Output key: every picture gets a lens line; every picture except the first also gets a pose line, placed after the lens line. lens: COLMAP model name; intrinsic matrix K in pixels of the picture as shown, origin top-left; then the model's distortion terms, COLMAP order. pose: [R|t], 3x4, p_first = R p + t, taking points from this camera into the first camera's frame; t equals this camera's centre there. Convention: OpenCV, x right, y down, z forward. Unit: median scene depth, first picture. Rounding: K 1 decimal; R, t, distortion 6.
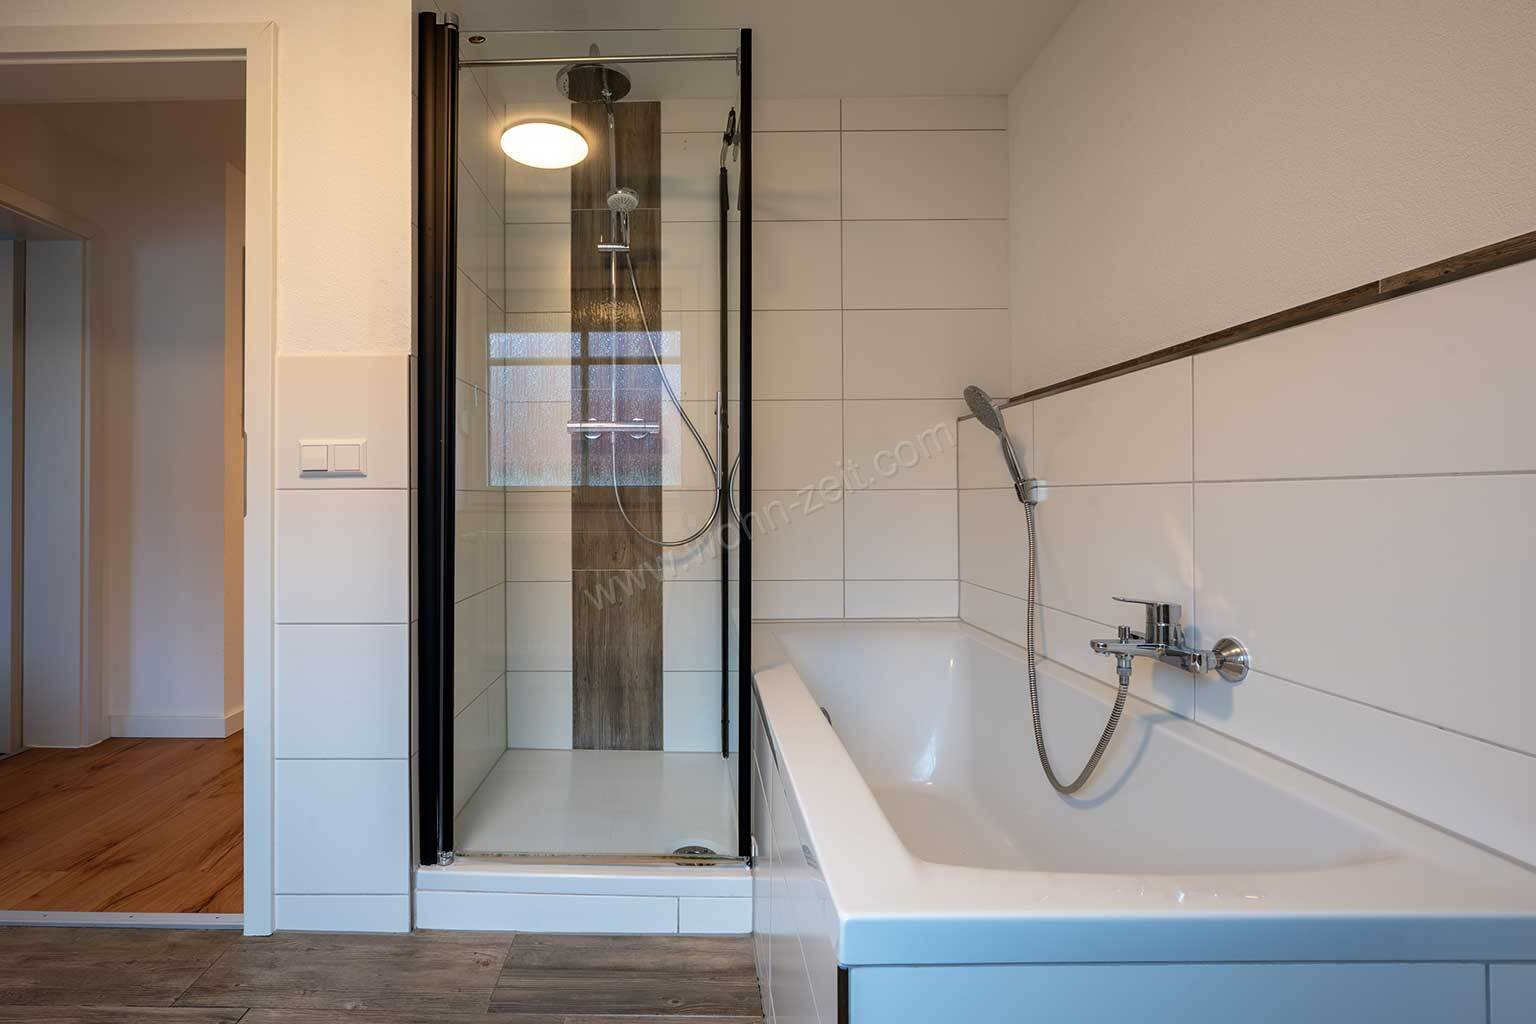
lens RADIAL K [[741.8, 0, 767.9], [0, 741.8, 491.0], [0, 0, 1]] dist [-0.002116, -0.000202]
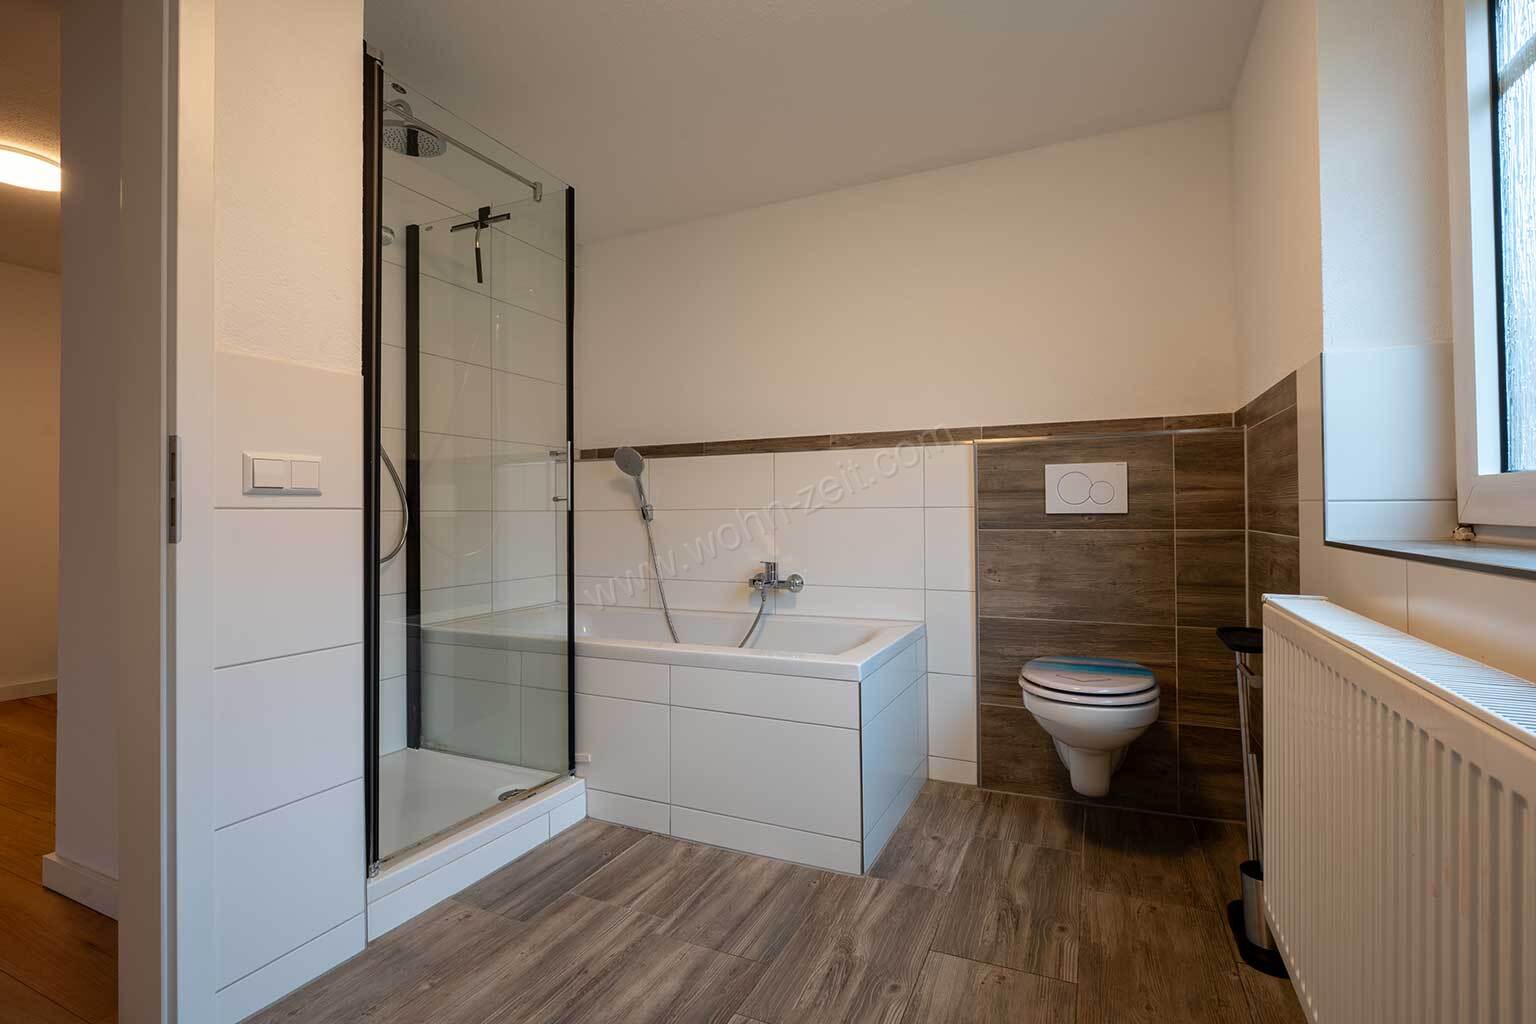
lens RADIAL K [[687.9, 0, 768.0], [0, 687.9, 512.0], [0, 0, 1]] dist [-0.001273, 0.000013]
pose [[0.423610, 0.003708, 0.905837, -1.105160], [0.001868, 0.999986, -0.004967, 0.007012], [-0.905843, 0.003796, 0.423597, 0.104686]]
